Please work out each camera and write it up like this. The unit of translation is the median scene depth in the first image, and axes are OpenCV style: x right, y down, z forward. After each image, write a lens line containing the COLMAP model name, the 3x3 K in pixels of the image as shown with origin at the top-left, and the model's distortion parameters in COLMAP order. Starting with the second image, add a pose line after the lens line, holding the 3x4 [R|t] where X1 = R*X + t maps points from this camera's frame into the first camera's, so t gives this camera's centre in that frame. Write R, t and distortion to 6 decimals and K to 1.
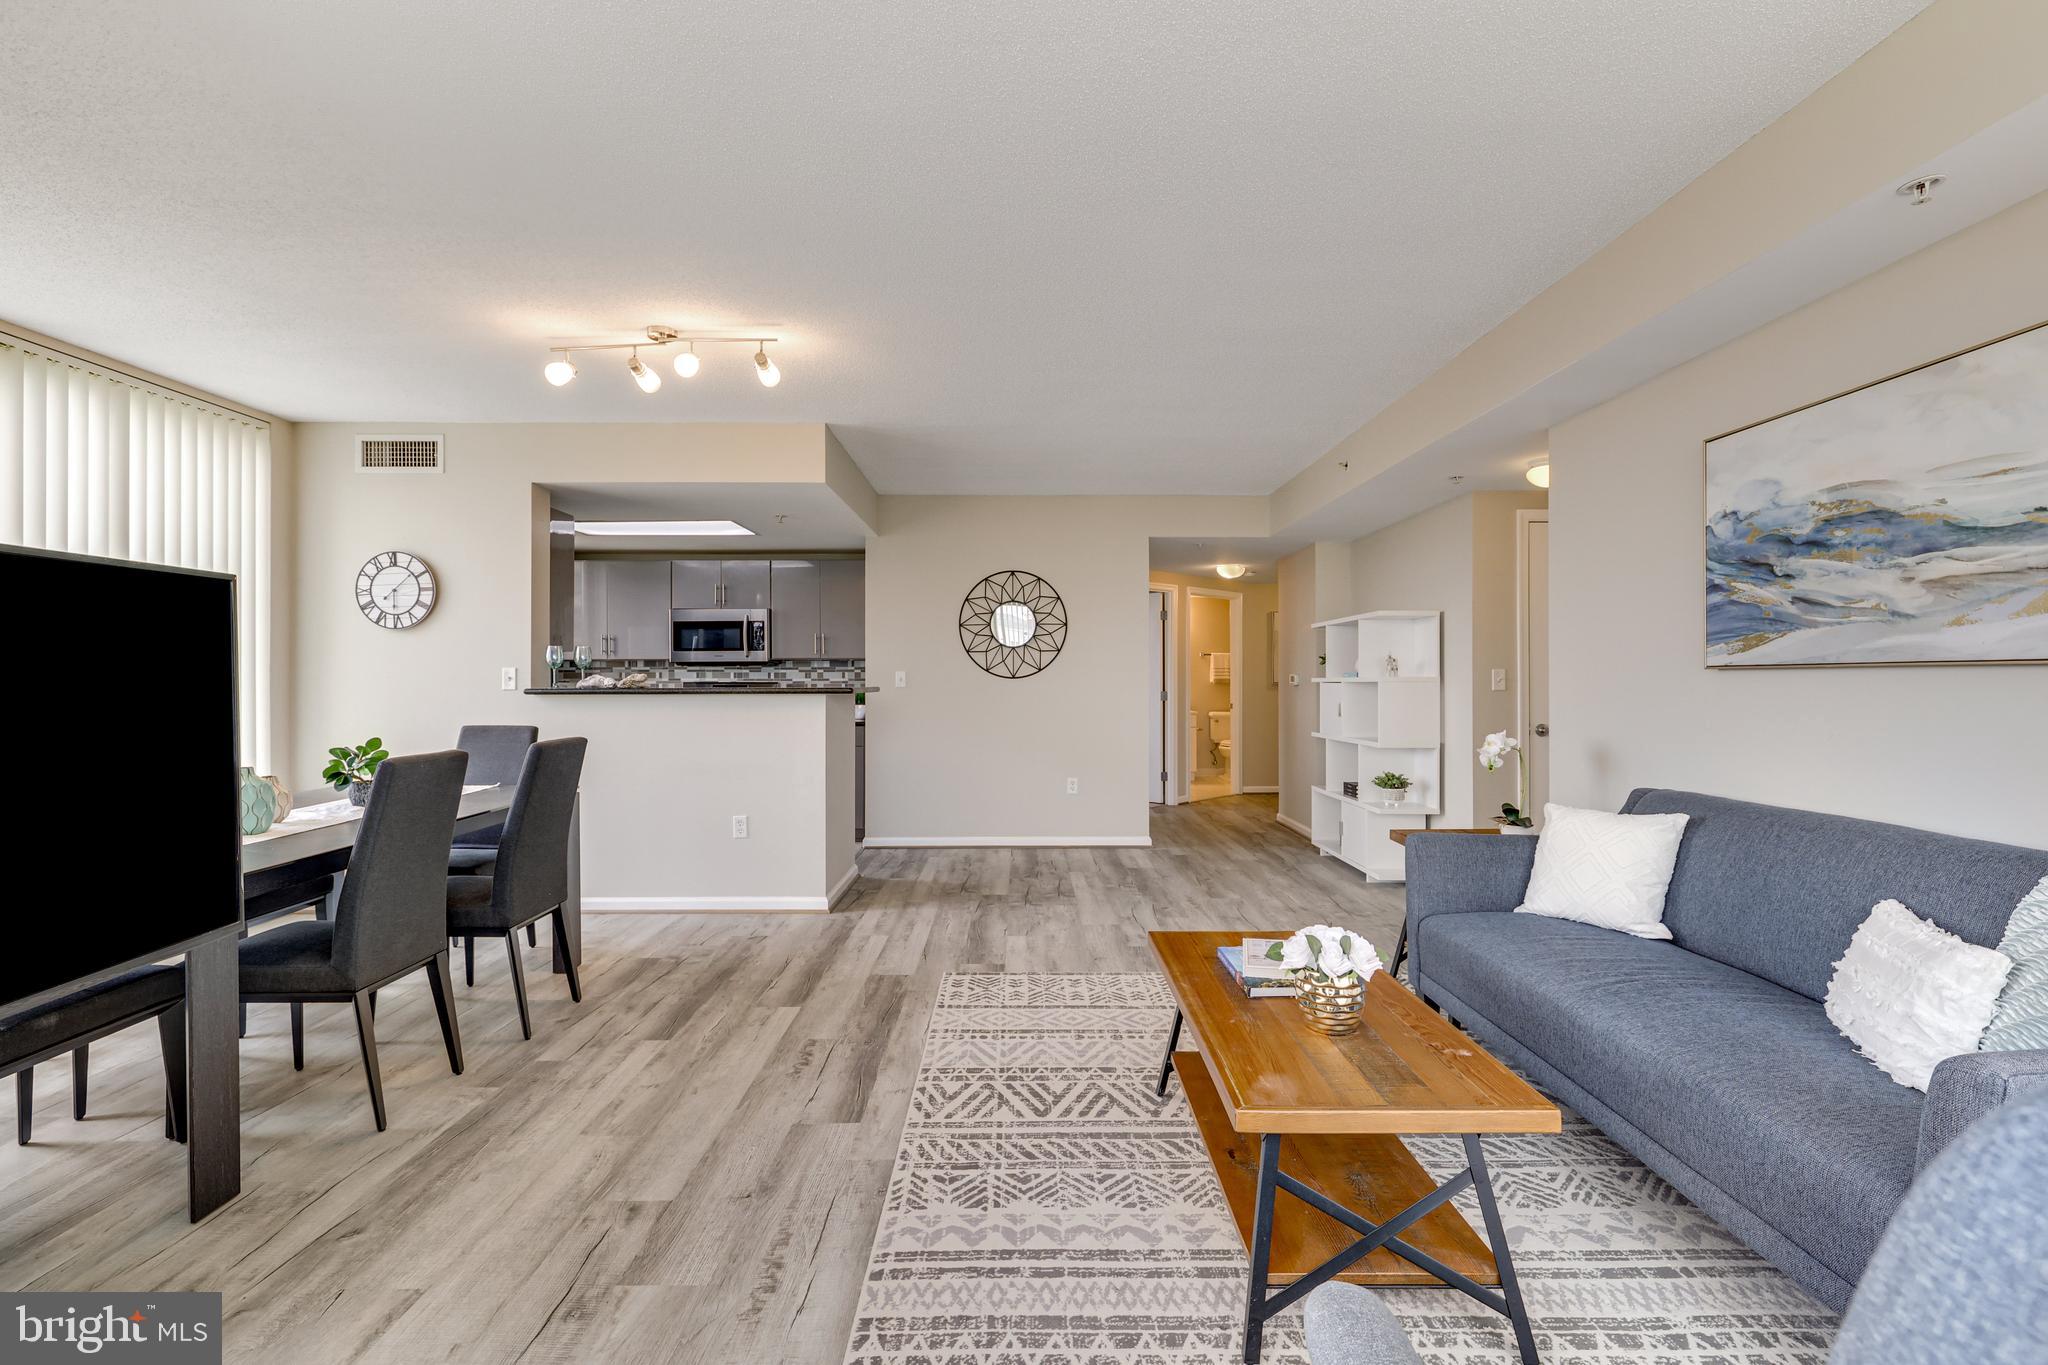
lens RADIAL K [[915.3, 0, 1031.5], [0, 915.3, 682.4], [0, 0, 1]] dist [0.000998, 0.000673]
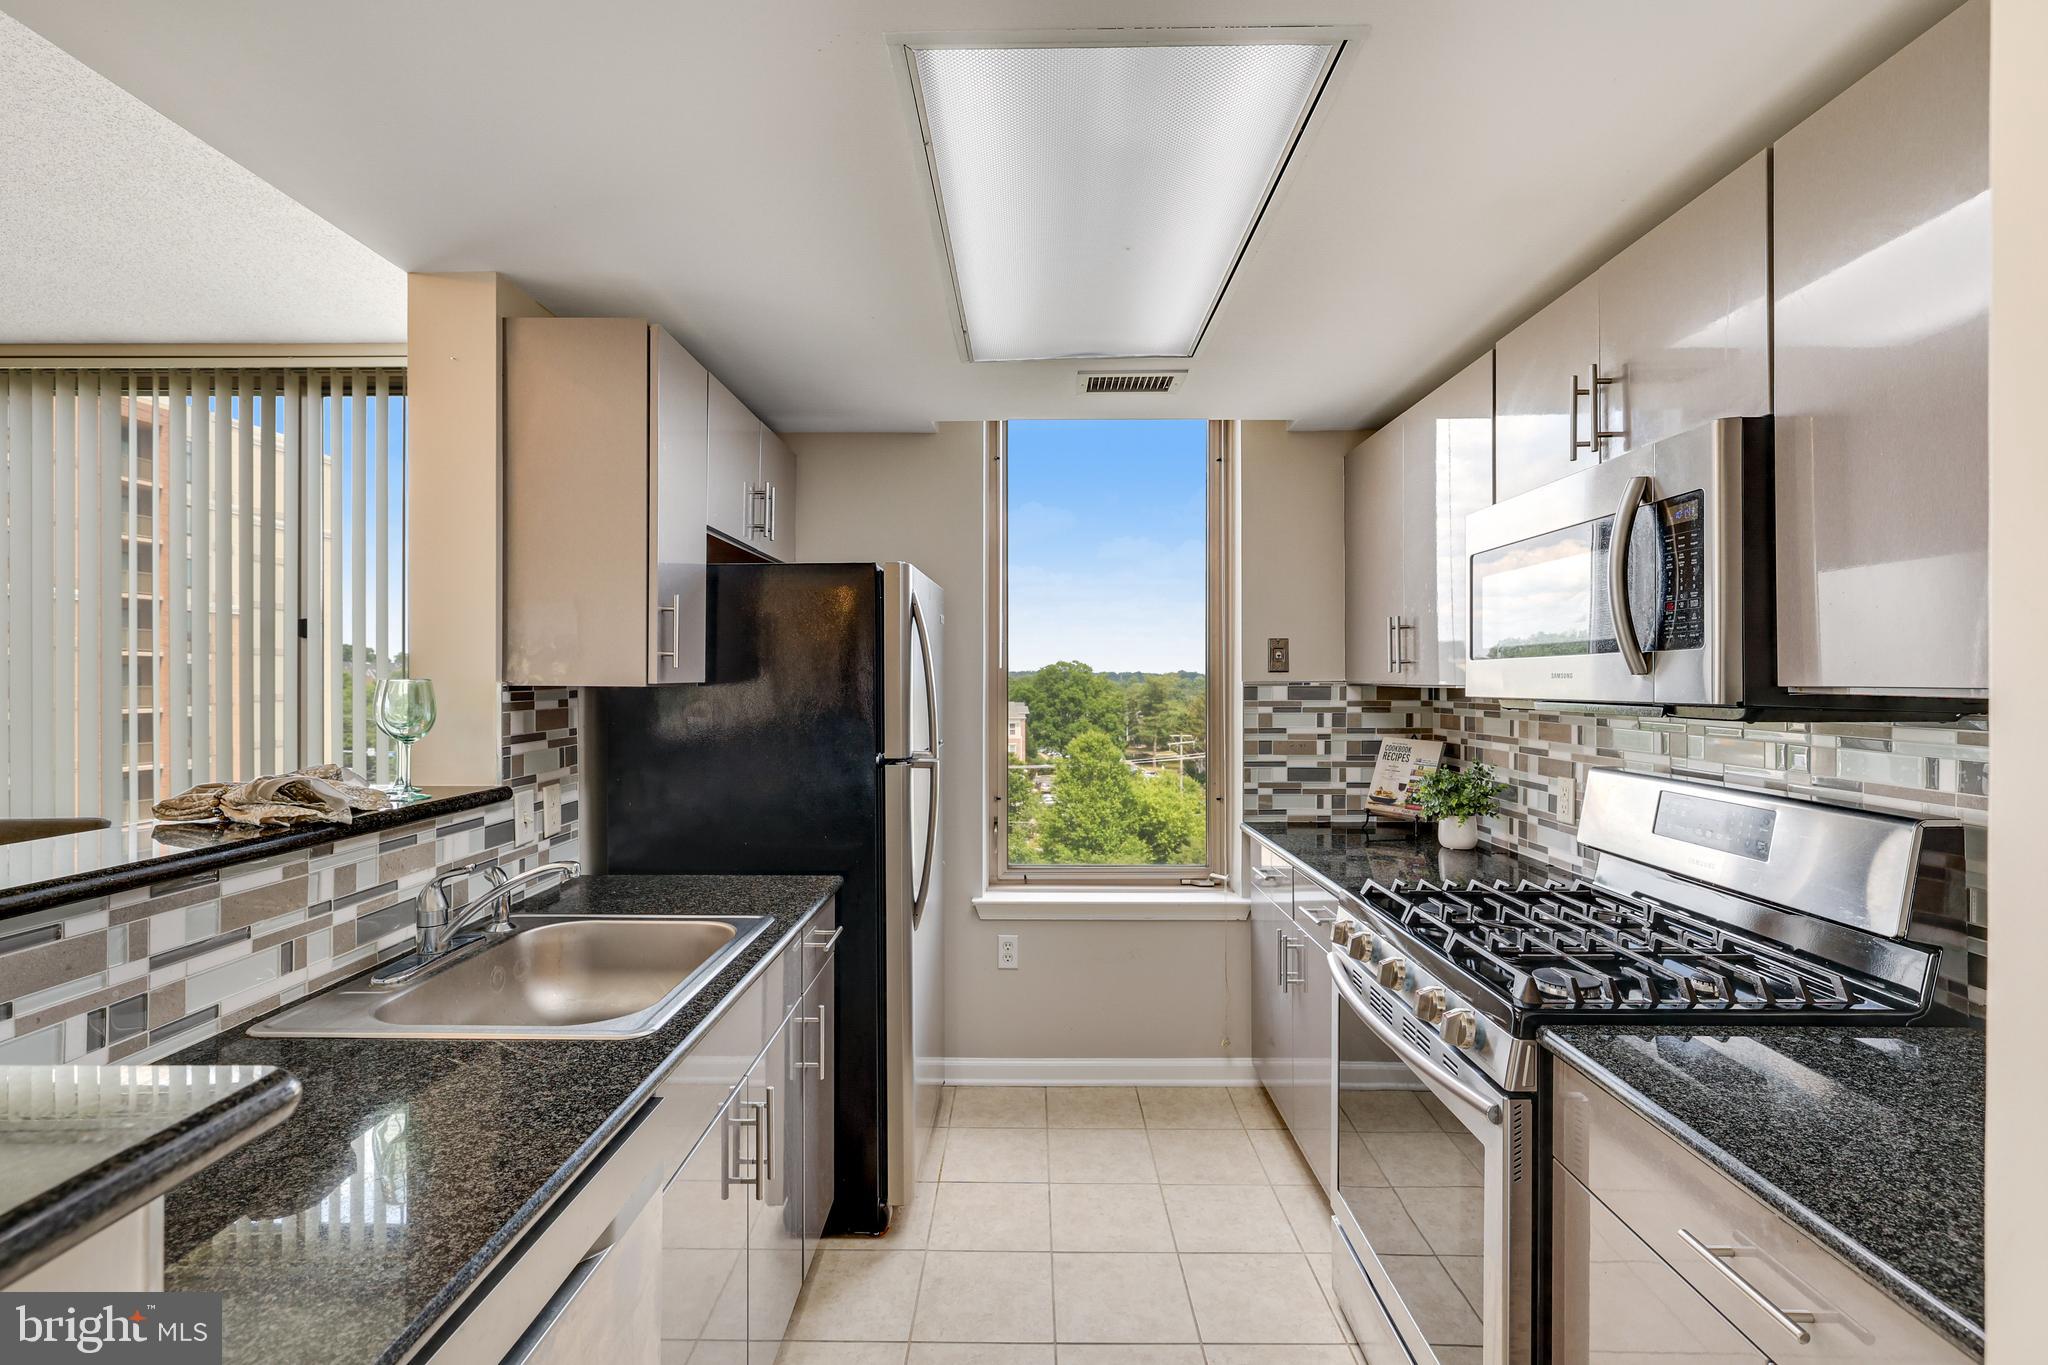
lens RADIAL K [[915.3, 0, 1016.4], [0, 915.3, 677.3], [0, 0, 1]] dist [0.000998, 0.000673]
pose [[-0.025260, 0.000028, -0.999681, -0.149044], [-0.003568, 0.999994, 0.000119, -0.041622], [0.999675, 0.003570, -0.025260, 1.282904]]
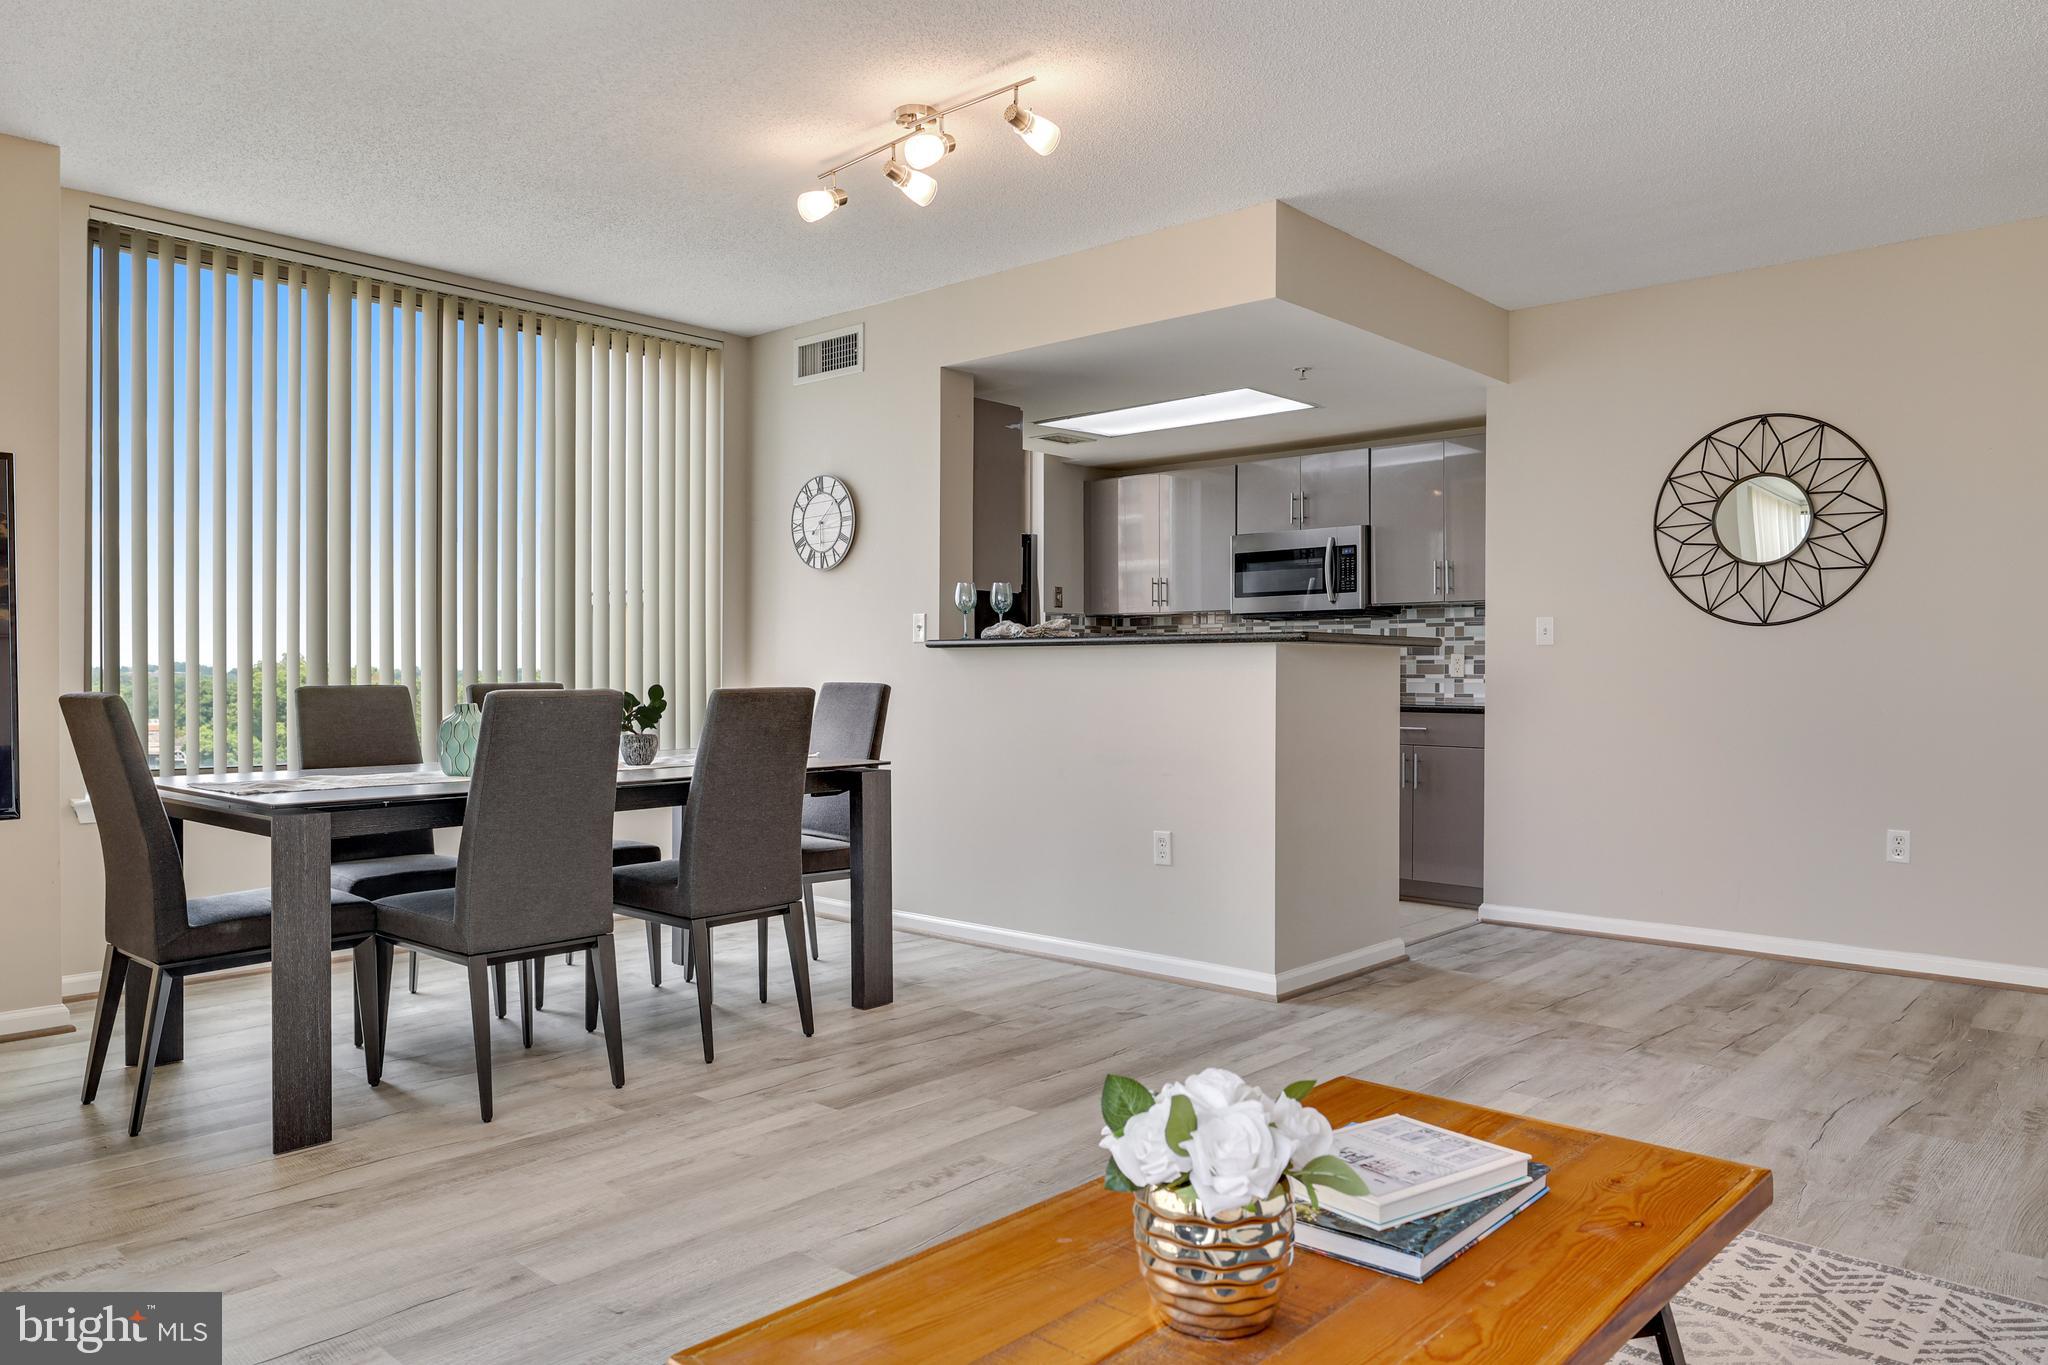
lens RADIAL K [[1406.4, 0, 1009.4], [0, 1406.4, 678.4], [0, 0, 1]] dist [-0.006960, -0.002246]
pose [[0.733804, 0.004385, -0.679347, 0.282003], [-0.004197, 0.999989, 0.001922, 0.035598], [0.679348, 0.001441, 0.733815, 0.190197]]
